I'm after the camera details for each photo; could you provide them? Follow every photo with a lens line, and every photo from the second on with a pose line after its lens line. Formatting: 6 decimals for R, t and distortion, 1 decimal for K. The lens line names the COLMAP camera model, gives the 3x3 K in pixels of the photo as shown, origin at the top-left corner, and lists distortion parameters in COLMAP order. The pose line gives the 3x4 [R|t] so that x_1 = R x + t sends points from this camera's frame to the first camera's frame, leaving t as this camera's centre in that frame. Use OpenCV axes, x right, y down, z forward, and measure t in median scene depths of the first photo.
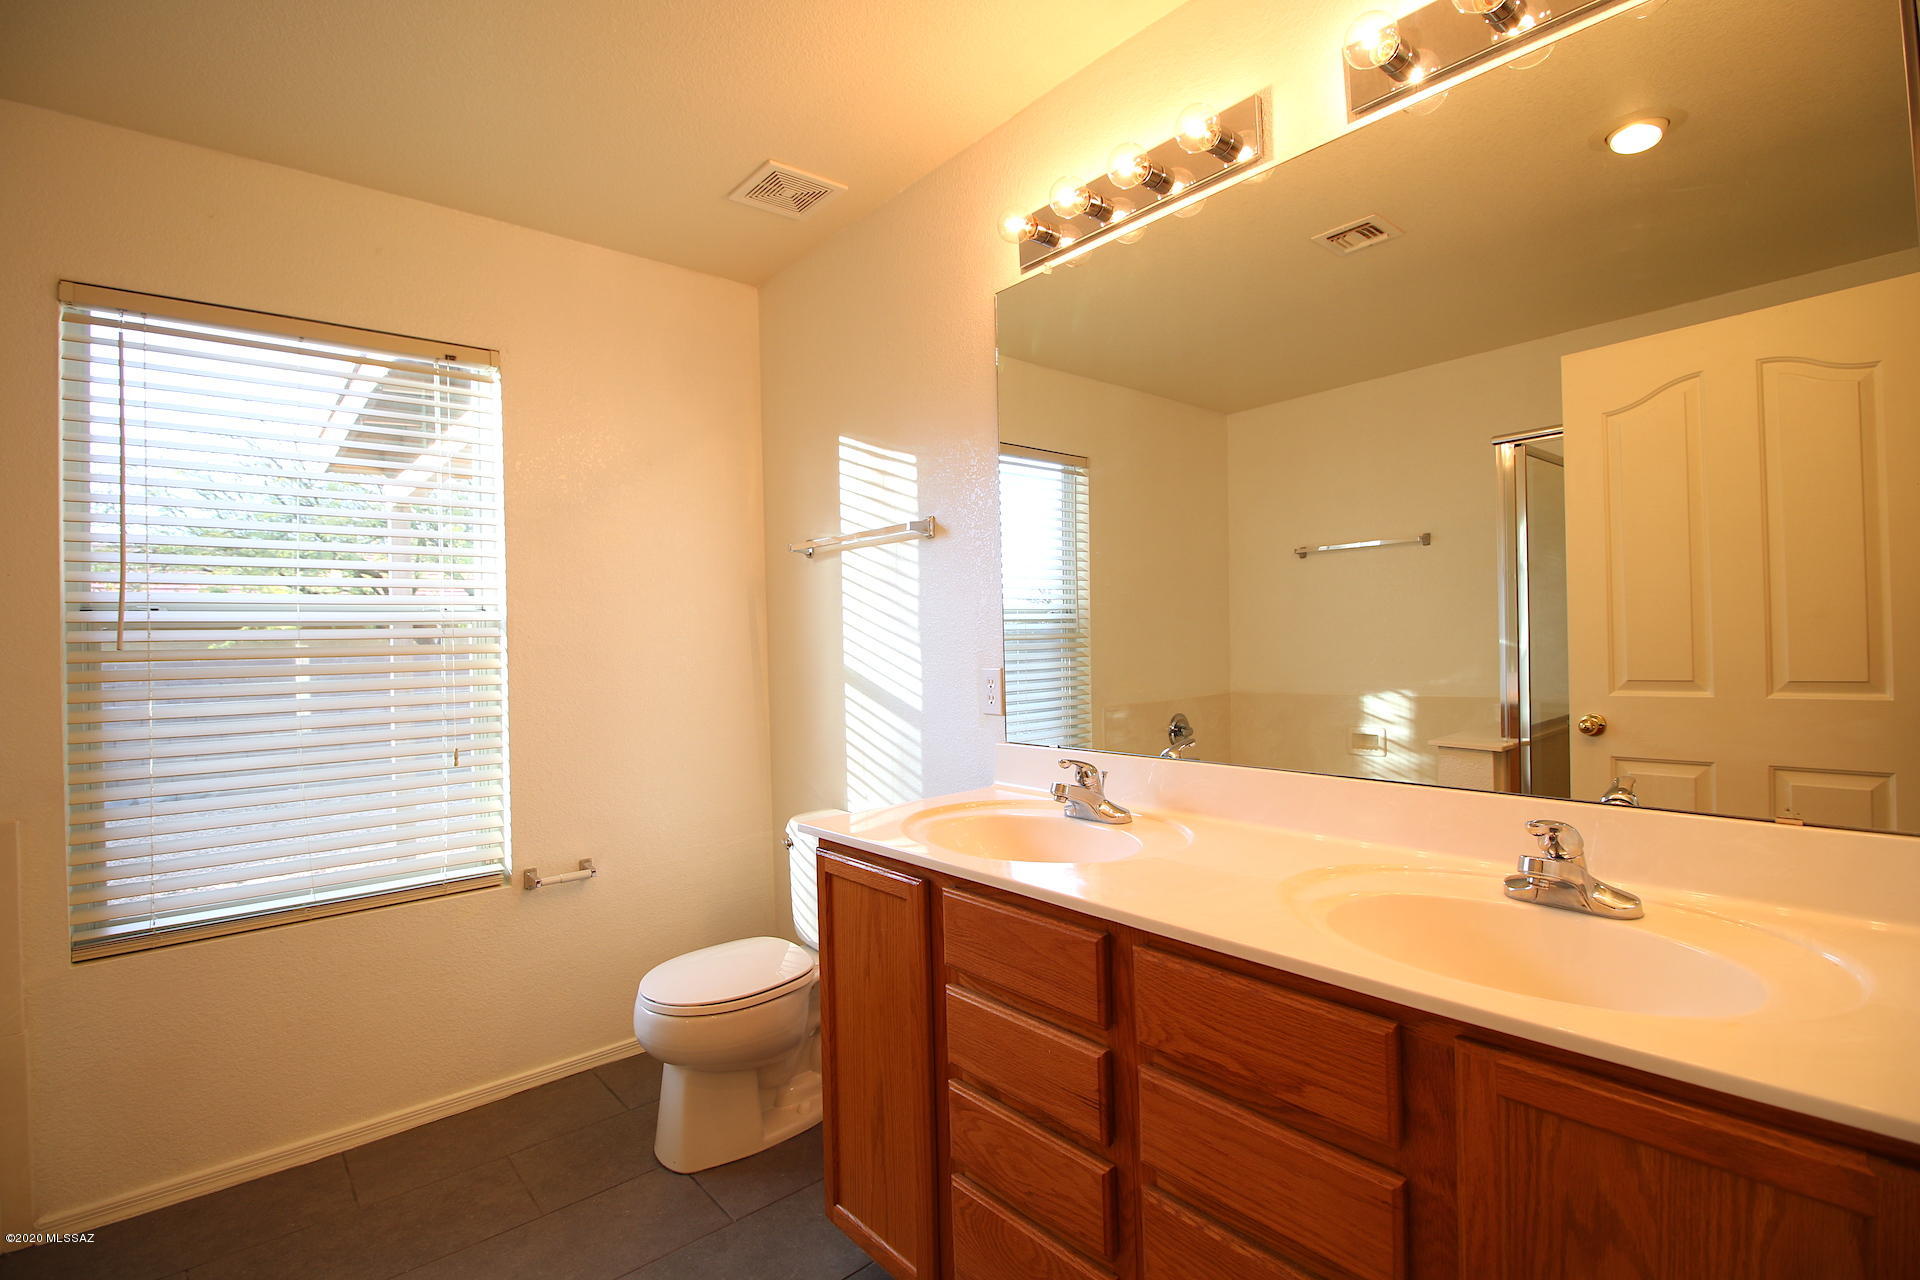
lens RADIAL K [[880.7, 0, 970.3], [0, 880.7, 632.8], [0, 0, 1]] dist [0.000689, 0.000075]
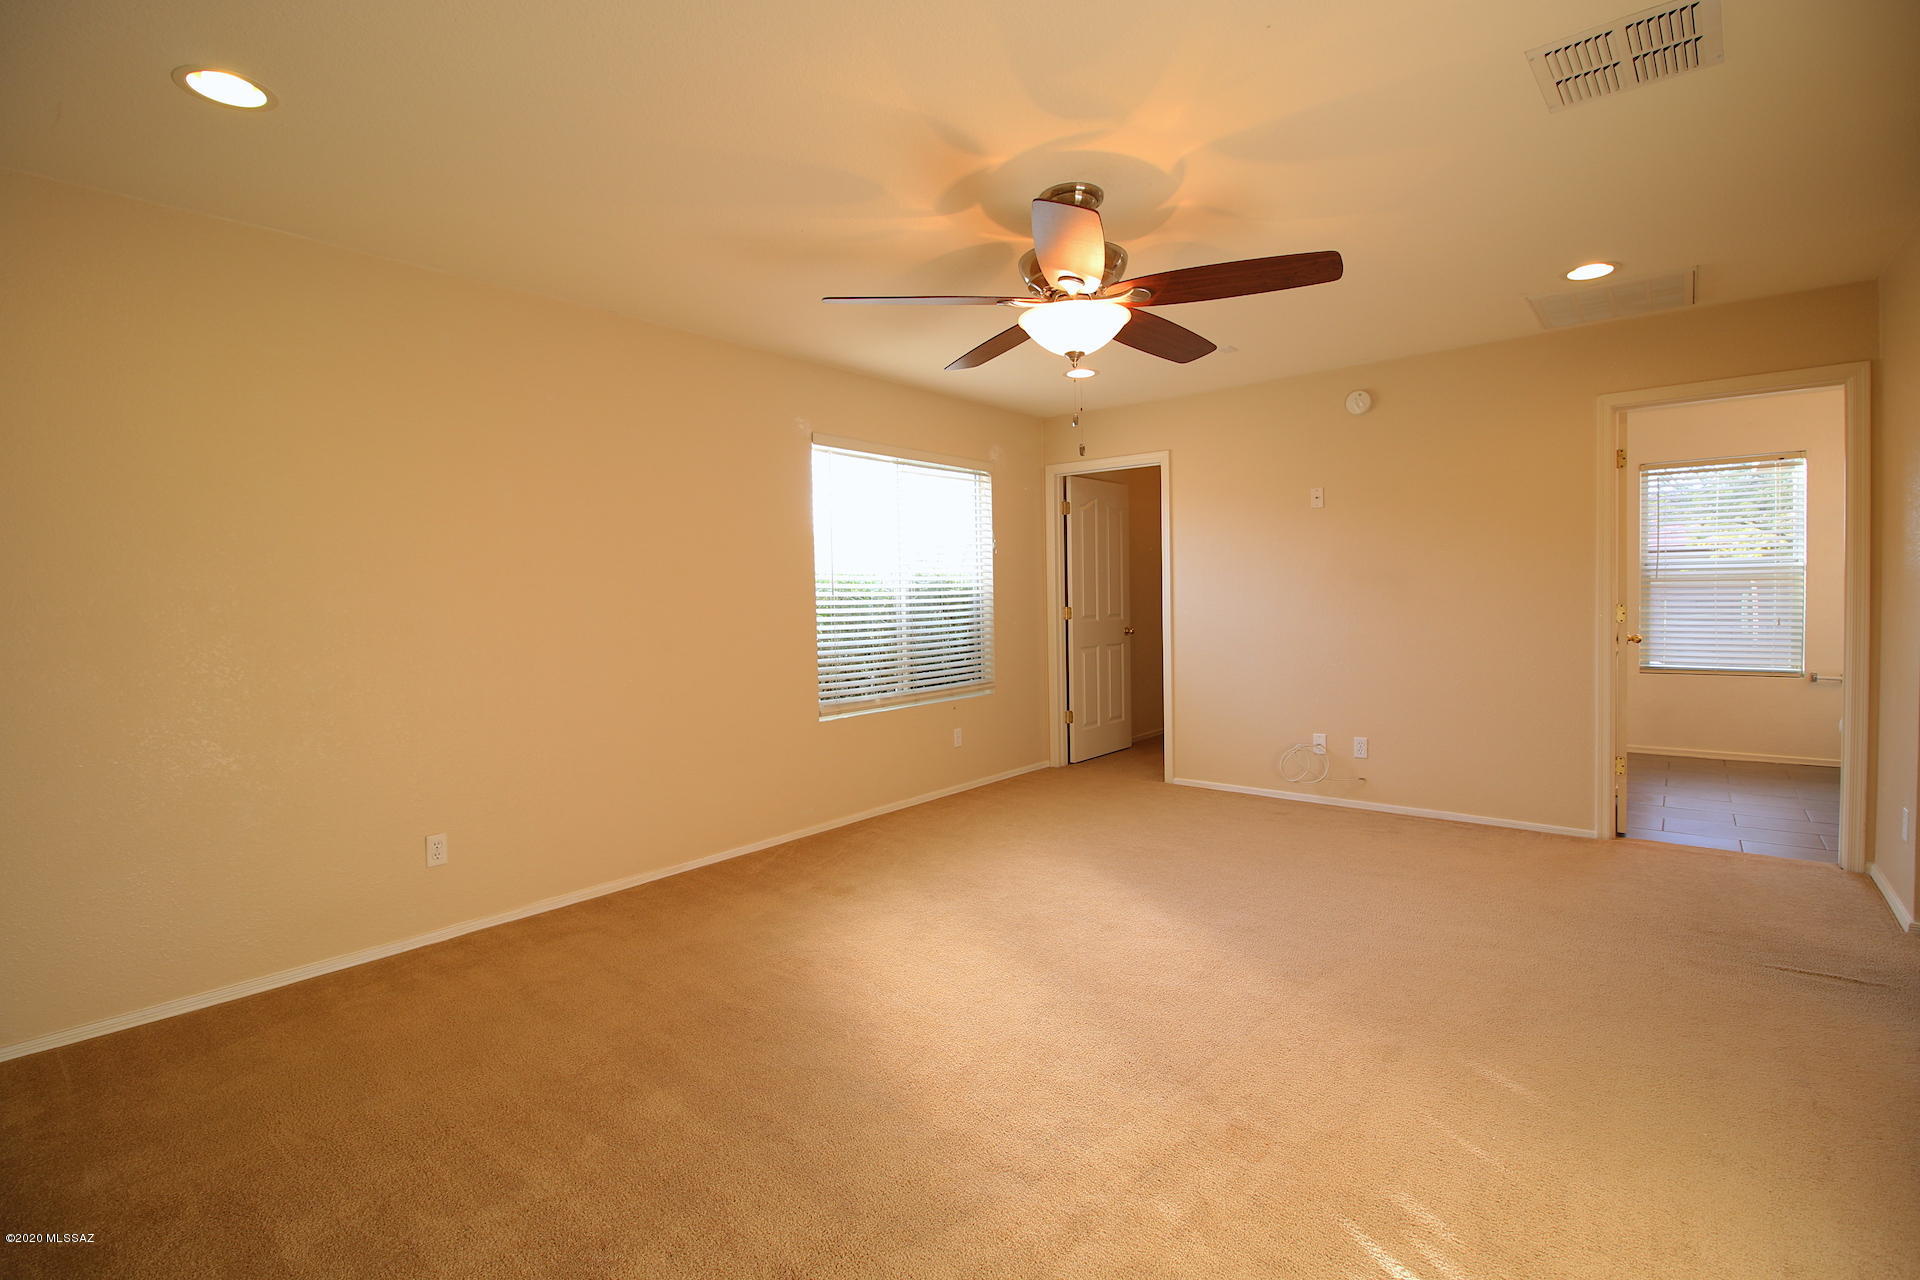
lens RADIAL K [[887.7, 0, 962.0], [0, 887.7, 618.2], [0, 0, 1]] dist [0.000771, -0.000169]
pose [[0.134240, 0.050558, -0.989658, 1.522646], [0.016637, 0.998442, 0.053263, -0.038656], [0.990809, -0.023615, 0.133190, -1.548947]]
